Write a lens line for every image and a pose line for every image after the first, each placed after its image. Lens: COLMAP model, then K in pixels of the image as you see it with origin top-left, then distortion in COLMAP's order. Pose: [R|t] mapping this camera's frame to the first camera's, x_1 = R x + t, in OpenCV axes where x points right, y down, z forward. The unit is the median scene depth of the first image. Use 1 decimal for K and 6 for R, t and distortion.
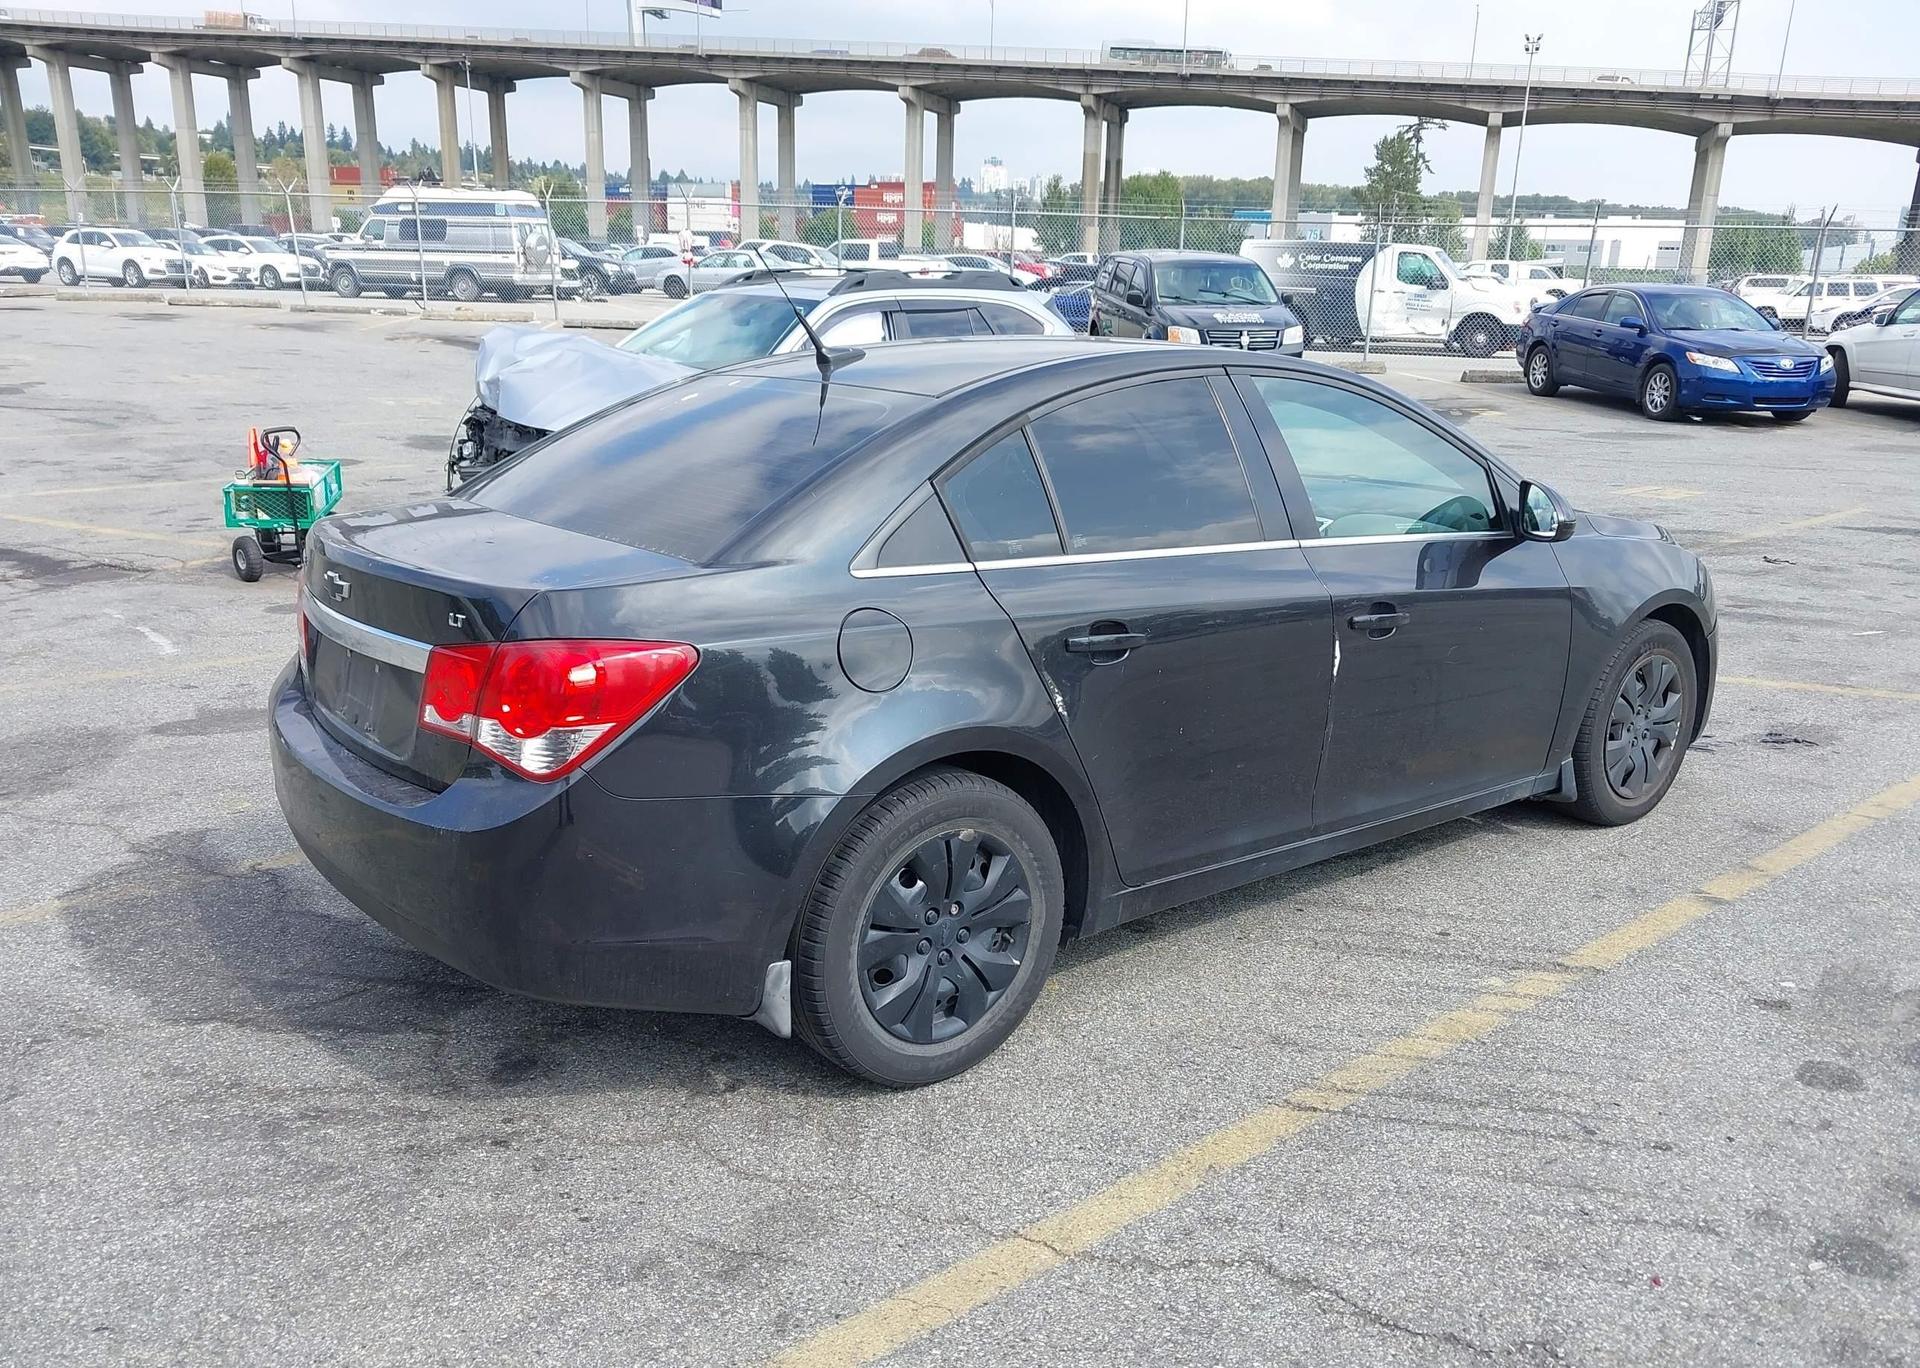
lens RADIAL K [[1516.5, 0, 954.5], [0, 1516.5, 708.6], [0, 0, 1]] dist [-0.001940, 0.001604]
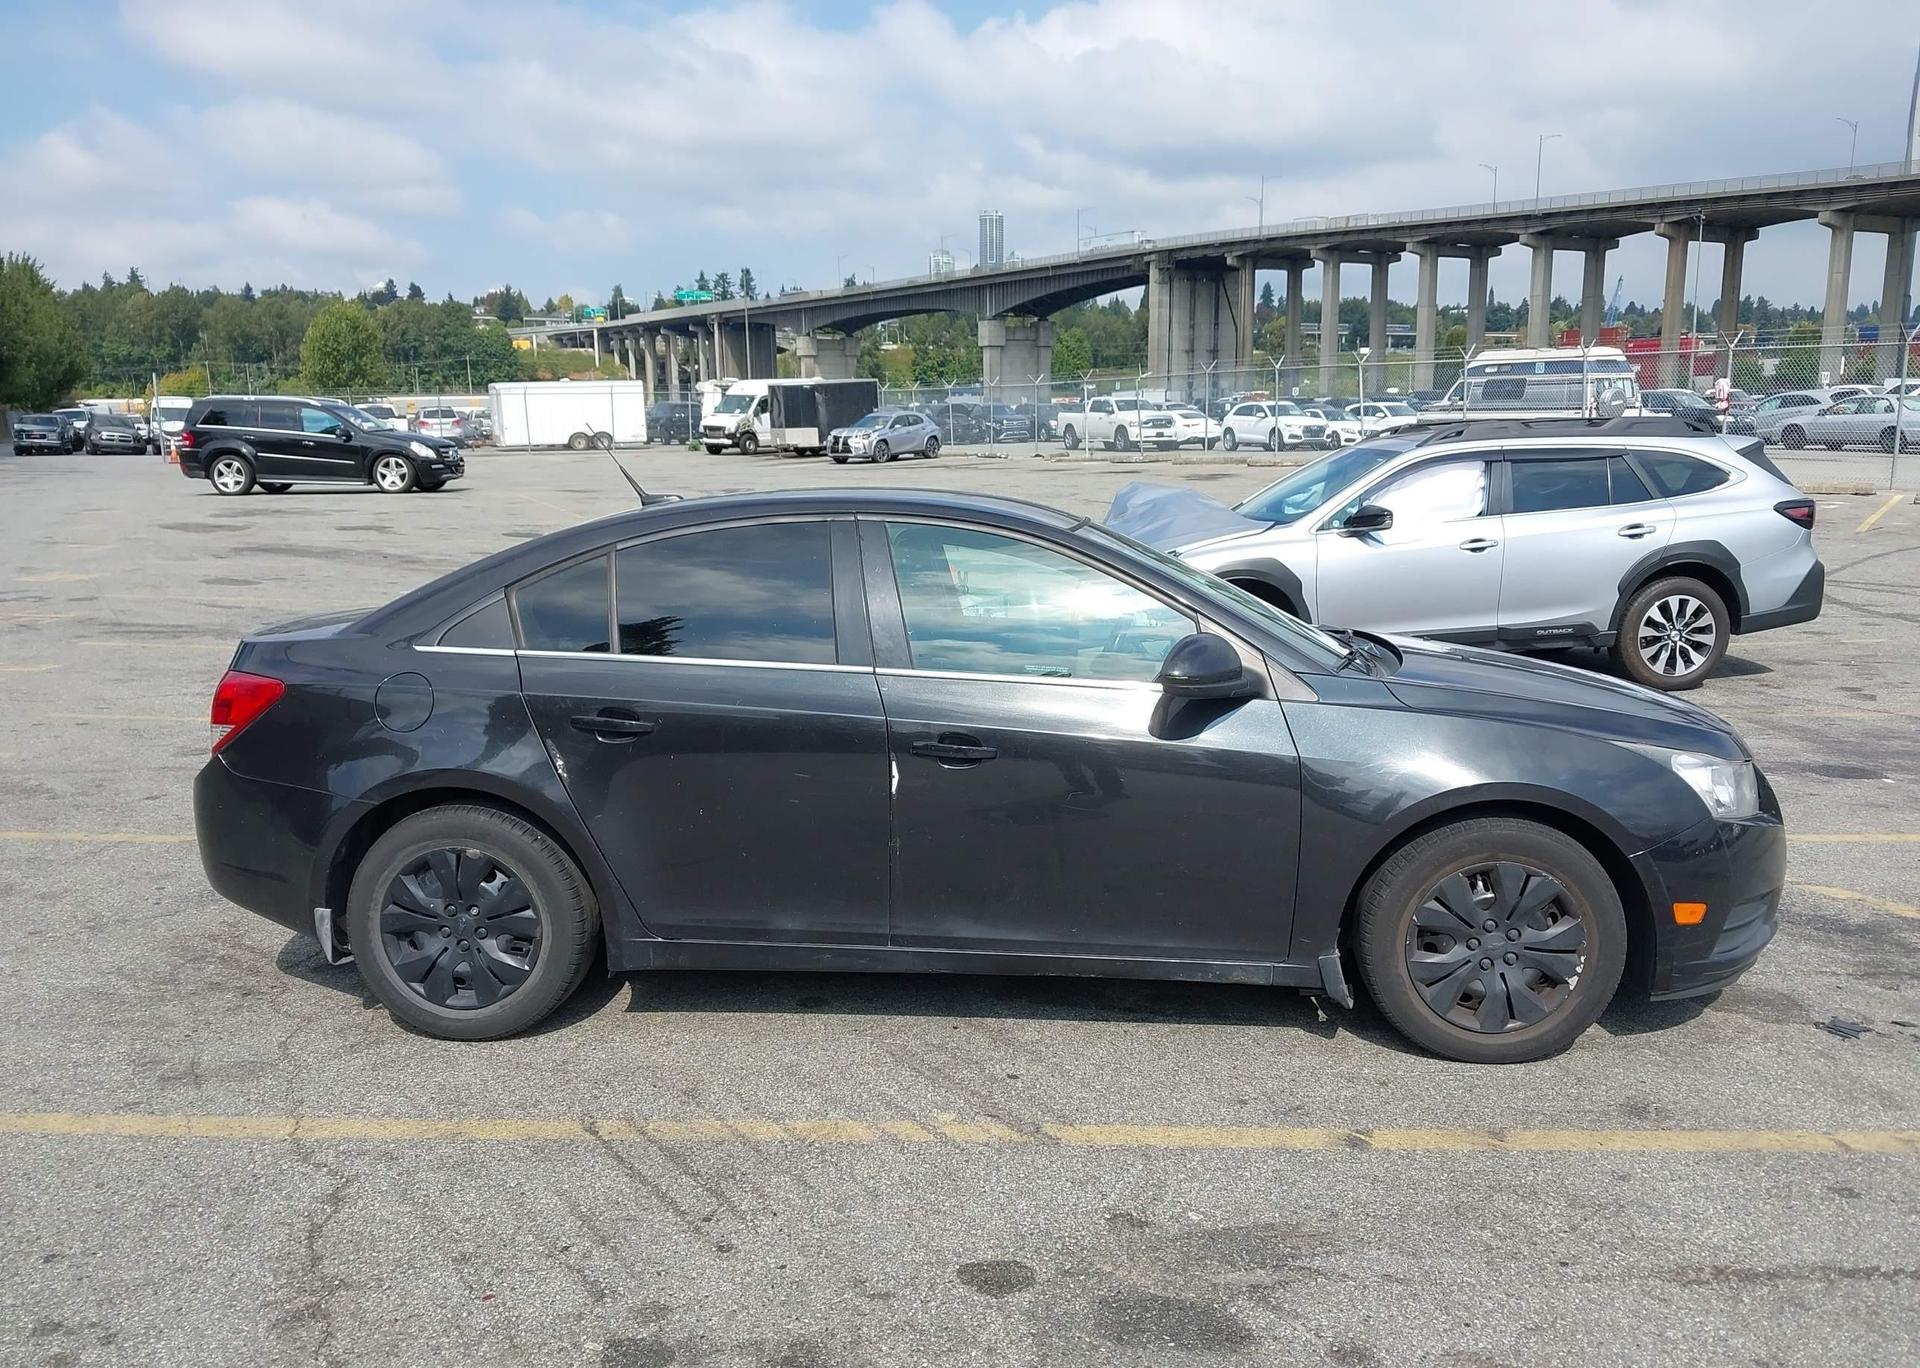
lens RADIAL K [[1512.4, 0, 955.3], [0, 1512.4, 703.0], [0, 0, 1]] dist [0.000737, -0.001267]
pose [[0.732446, 0.089433, -0.674925, 0.146786], [-0.157574, 0.986686, -0.040260, -0.007427], [0.662339, 0.135839, 0.736787, 0.033898]]
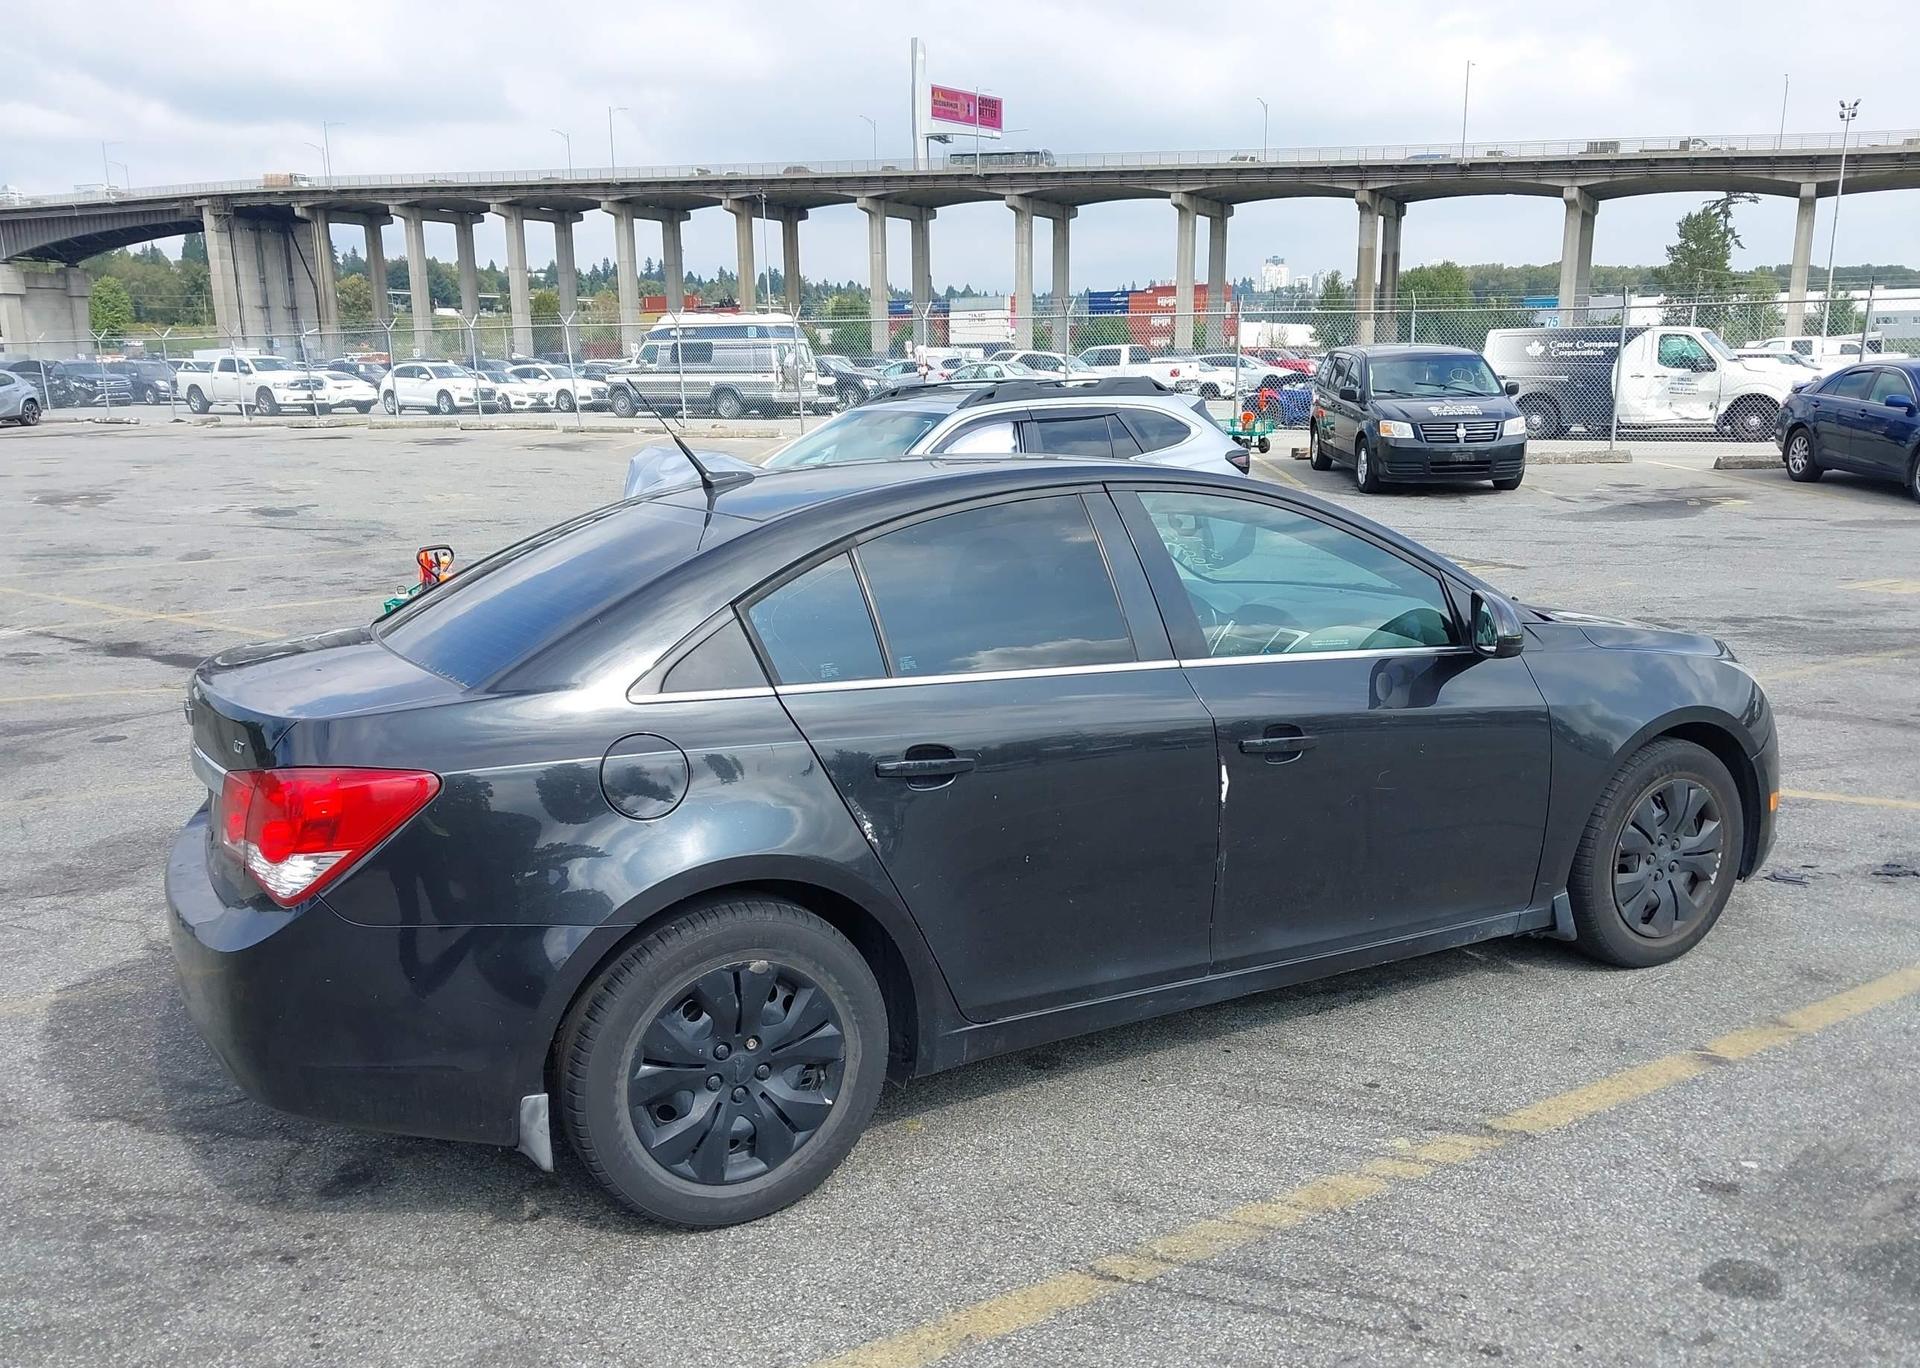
lens RADIAL K [[1512.4, 0, 955.3], [0, 1512.4, 703.0], [0, 0, 1]] dist [0.000737, -0.001267]
pose [[0.983814, 0.000904, -0.179189, 0.037292], [-0.012953, 0.997730, -0.066086, -0.002823], [0.178723, 0.067337, 0.981593, 0.006798]]
